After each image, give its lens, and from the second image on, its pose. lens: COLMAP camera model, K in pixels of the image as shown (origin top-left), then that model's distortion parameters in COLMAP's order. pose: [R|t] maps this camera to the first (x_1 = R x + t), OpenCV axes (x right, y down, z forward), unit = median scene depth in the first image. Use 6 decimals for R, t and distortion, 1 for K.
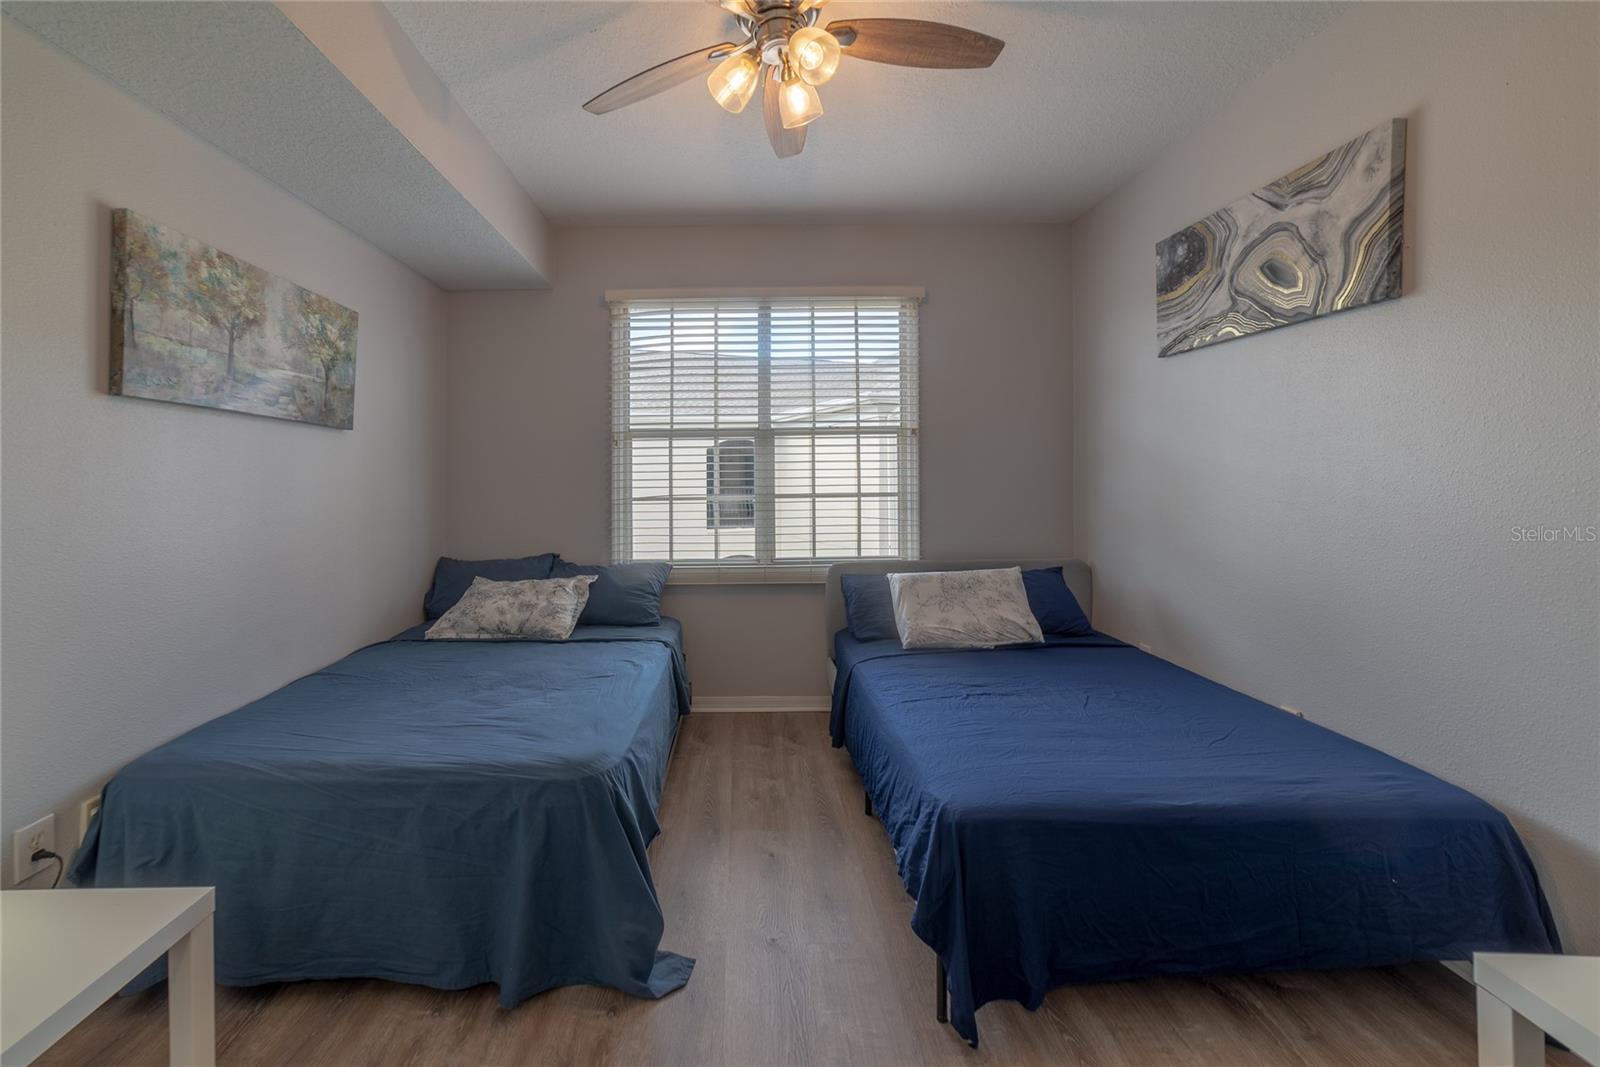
lens RADIAL K [[615.8, 0, 740.5], [0, 615.8, 479.1], [0, 0, 1]] dist [-0.022622, 0.008464]
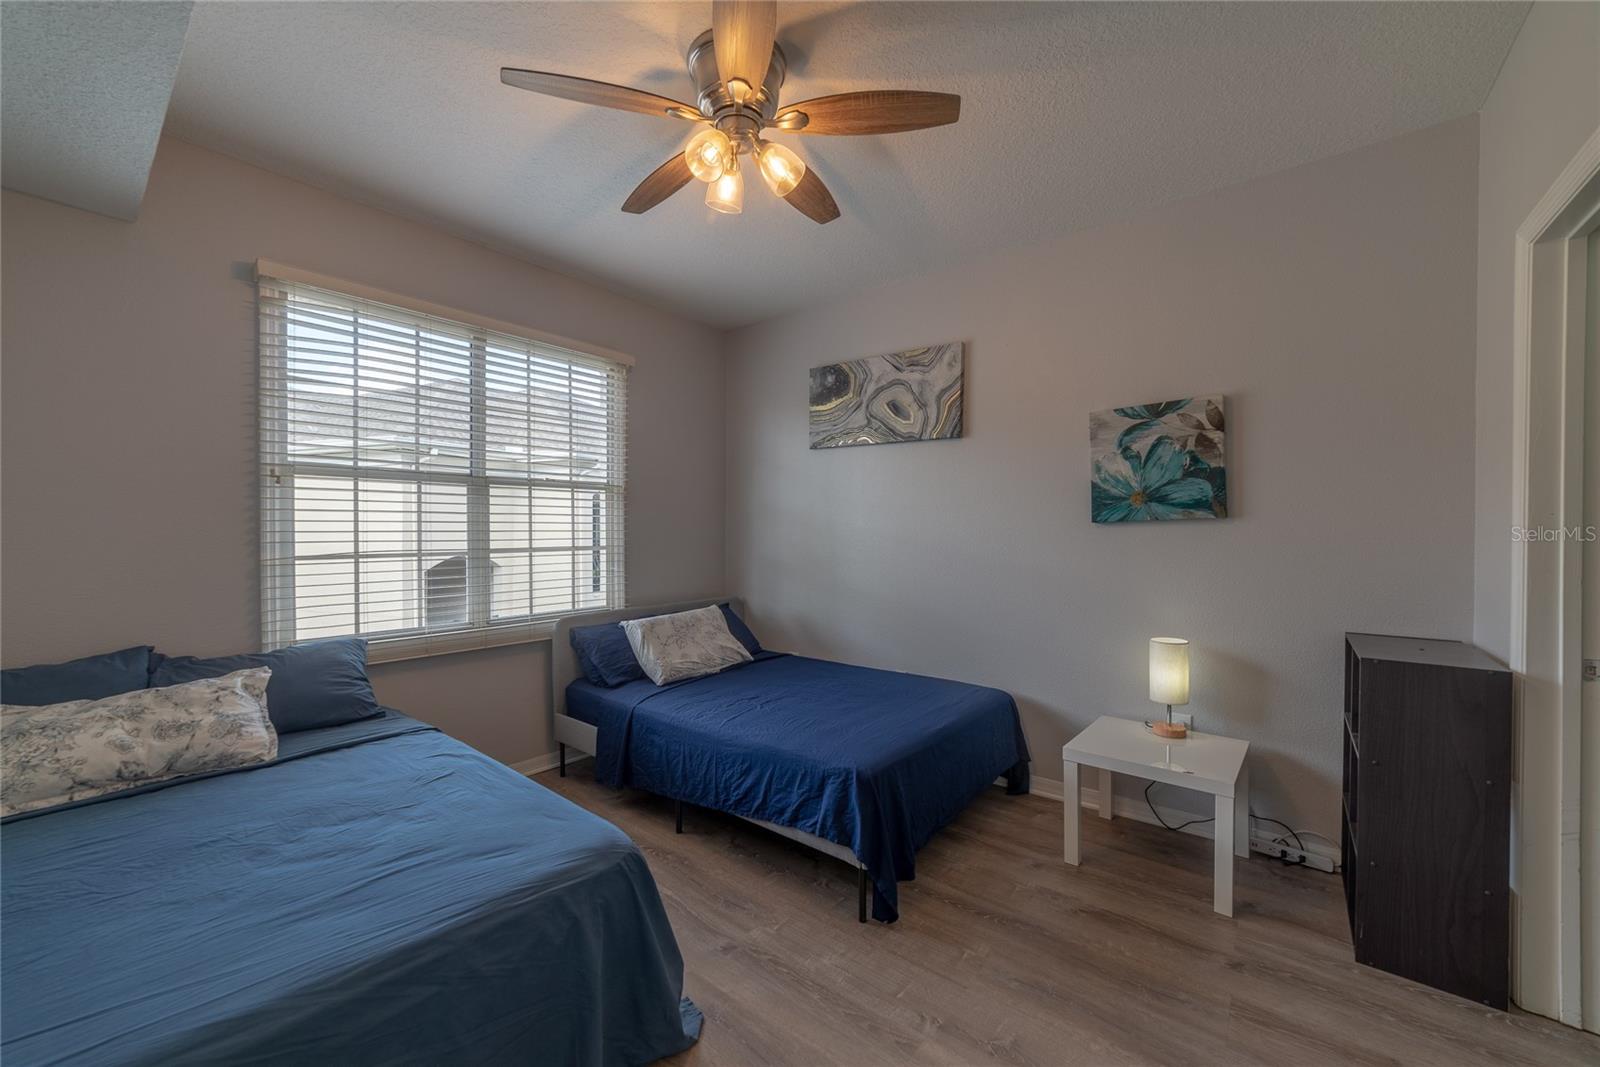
lens RADIAL K [[615.8, 0, 748.8], [0, 615.8, 542.8], [0, 0, 1]] dist [-0.022622, 0.008464]
pose [[0.658247, -0.005336, 0.752783, -0.433958], [-0.007130, 0.999886, 0.013322, 0.001672], [-0.752768, -0.014136, 0.658134, 0.139254]]
